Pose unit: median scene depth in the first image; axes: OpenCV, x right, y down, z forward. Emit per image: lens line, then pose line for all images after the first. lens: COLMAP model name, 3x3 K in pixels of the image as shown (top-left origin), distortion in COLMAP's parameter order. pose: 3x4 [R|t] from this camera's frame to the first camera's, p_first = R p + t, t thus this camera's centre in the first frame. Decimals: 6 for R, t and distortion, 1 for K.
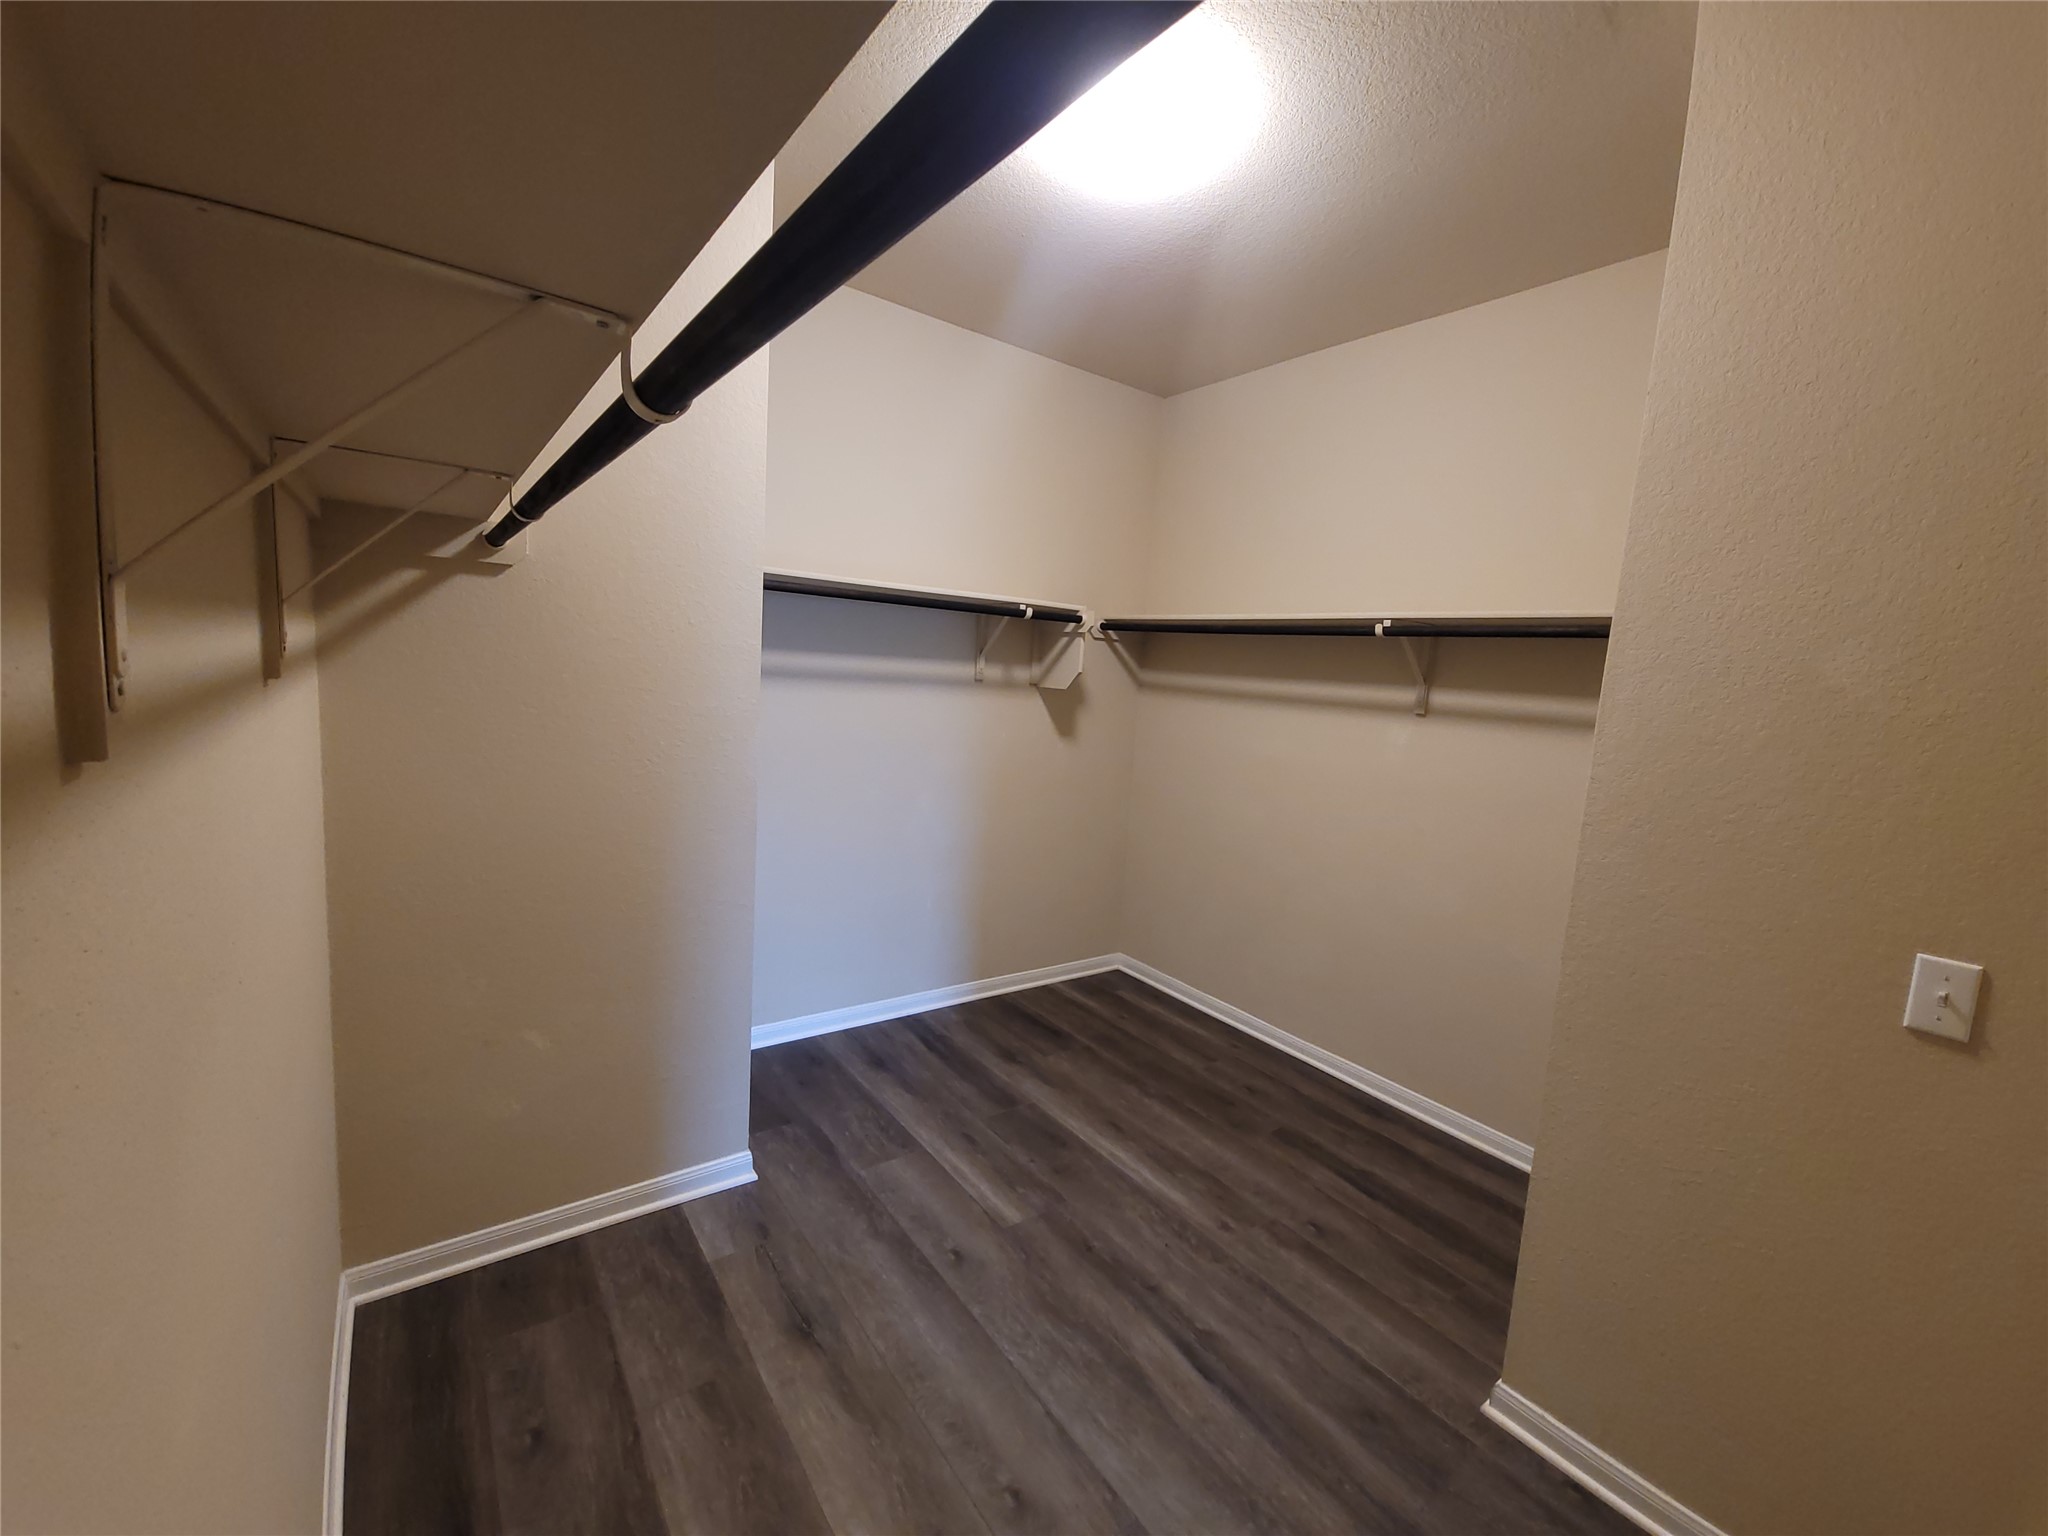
lens RADIAL K [[826.6, 0, 1030.6], [0, 826.6, 768.8], [0, 0, 1]] dist [0.014537, -0.008609]
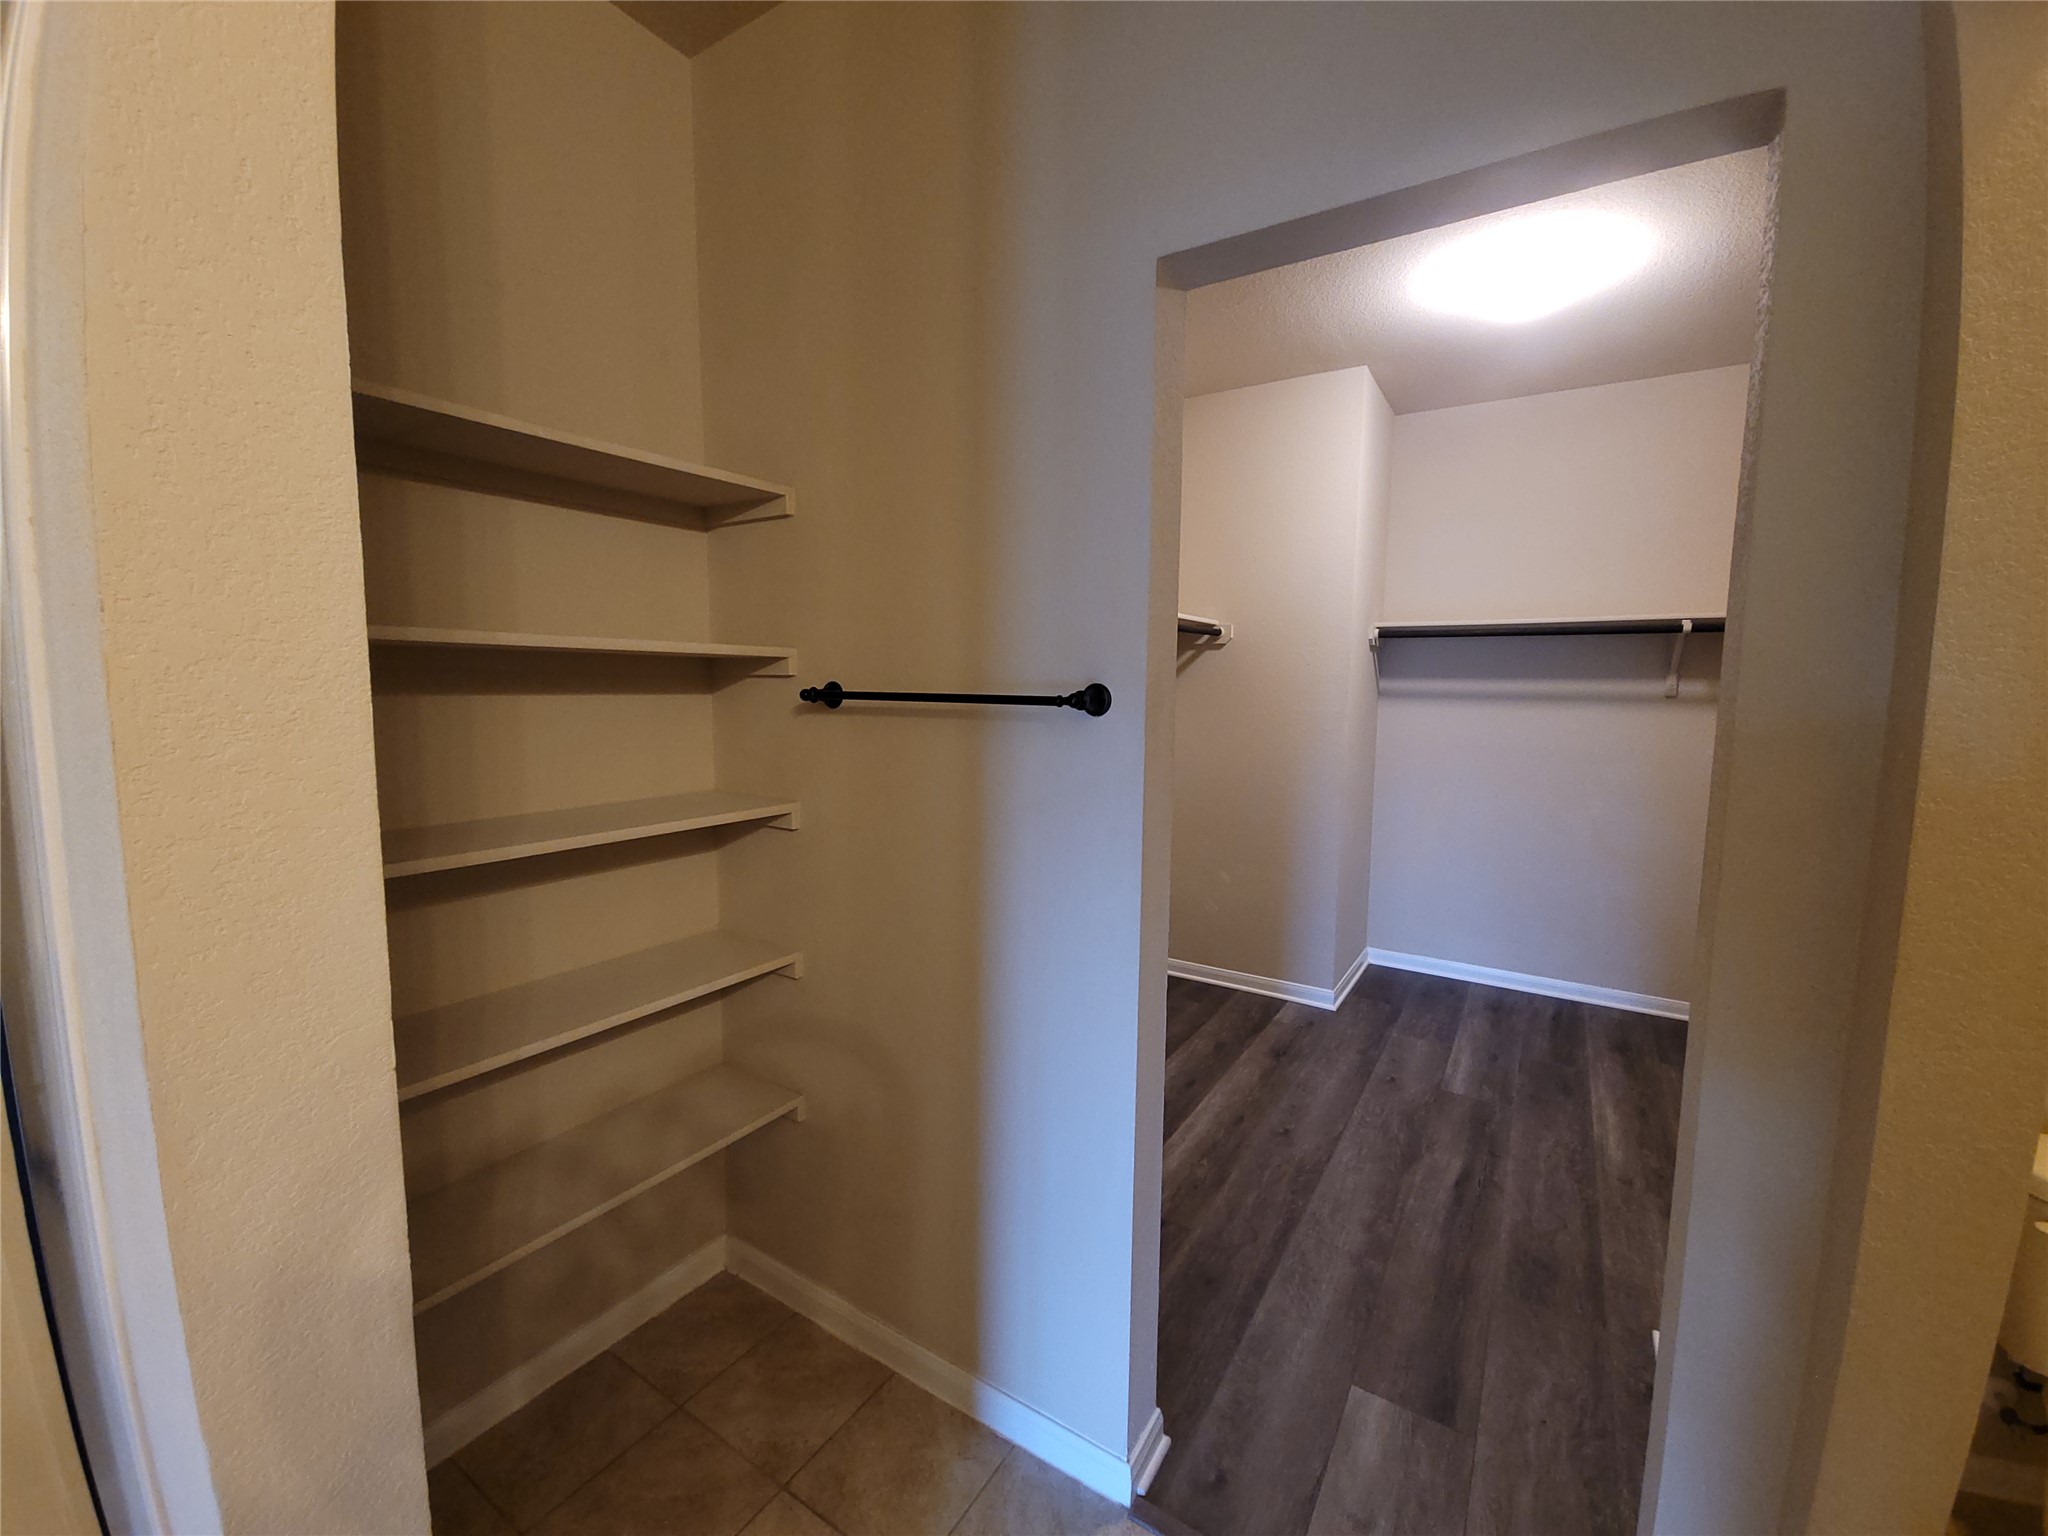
lens RADIAL K [[826.6, 0, 1030.6], [0, 826.6, 768.8], [0, 0, 1]] dist [0.014537, -0.008609]
pose [[0.359018, 0.035306, -0.932663, 0.998928], [-0.102752, 0.994705, -0.001899, 0.107605], [0.927657, 0.096515, 0.360745, -0.163848]]
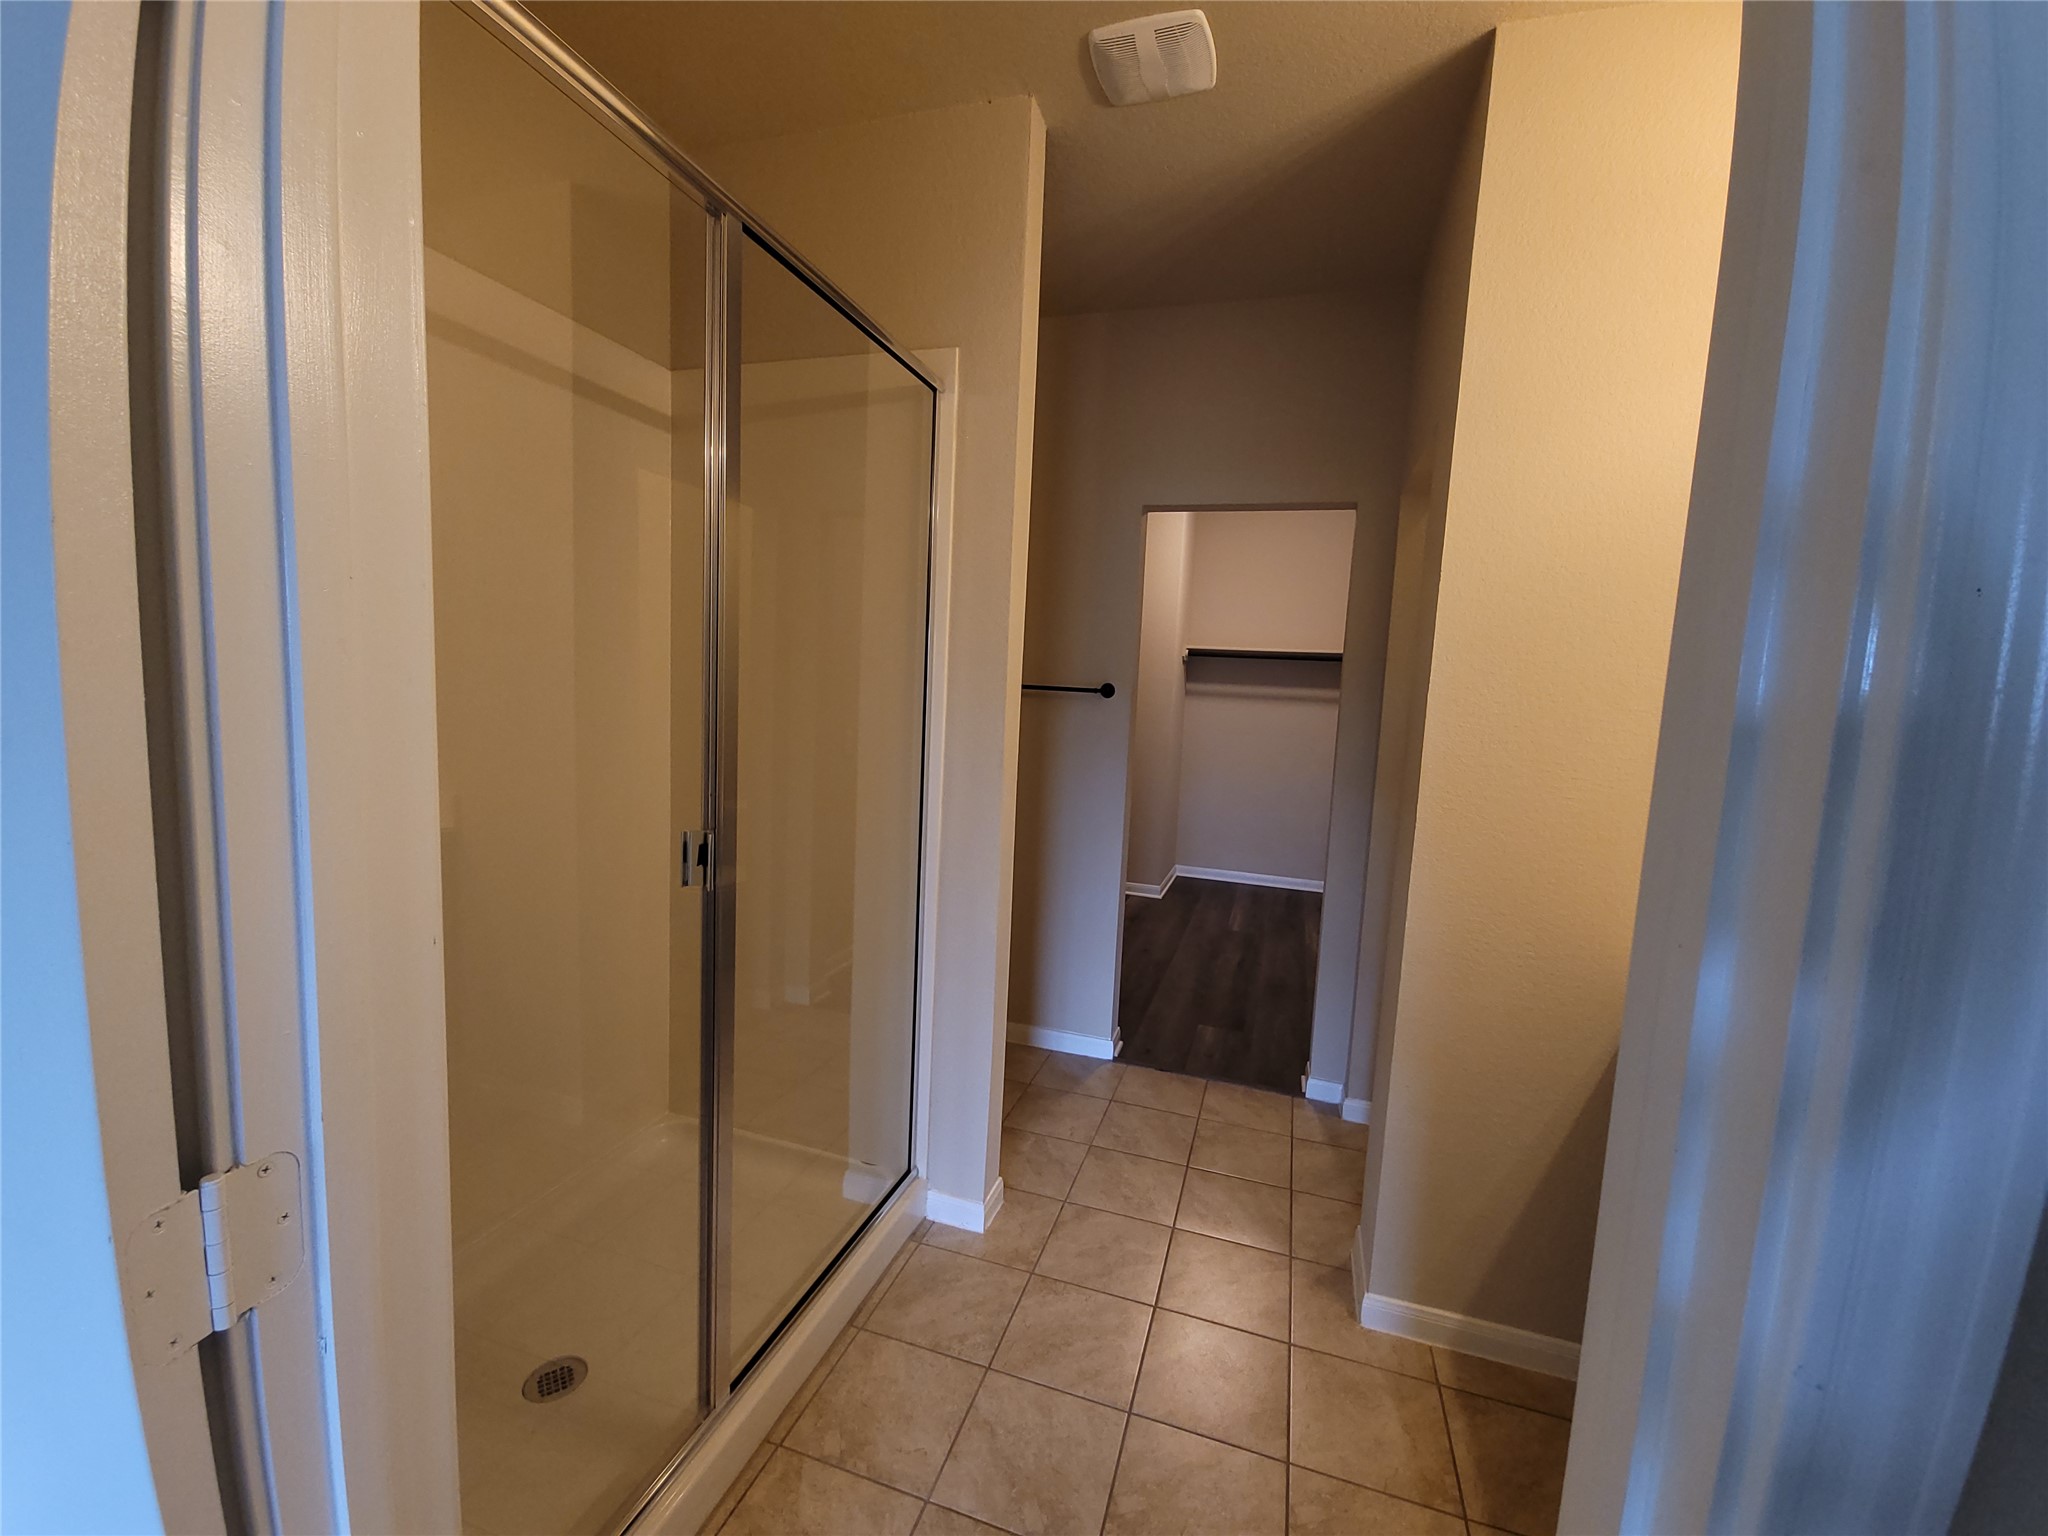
lens RADIAL K [[826.6, 0, 1030.6], [0, 826.6, 768.8], [0, 0, 1]] dist [0.014537, -0.008609]
pose [[0.584544, 0.047691, -0.809959, 1.507179], [-0.108711, 0.993873, -0.019937, 0.225928], [0.804046, 0.099706, 0.586147, -0.824461]]
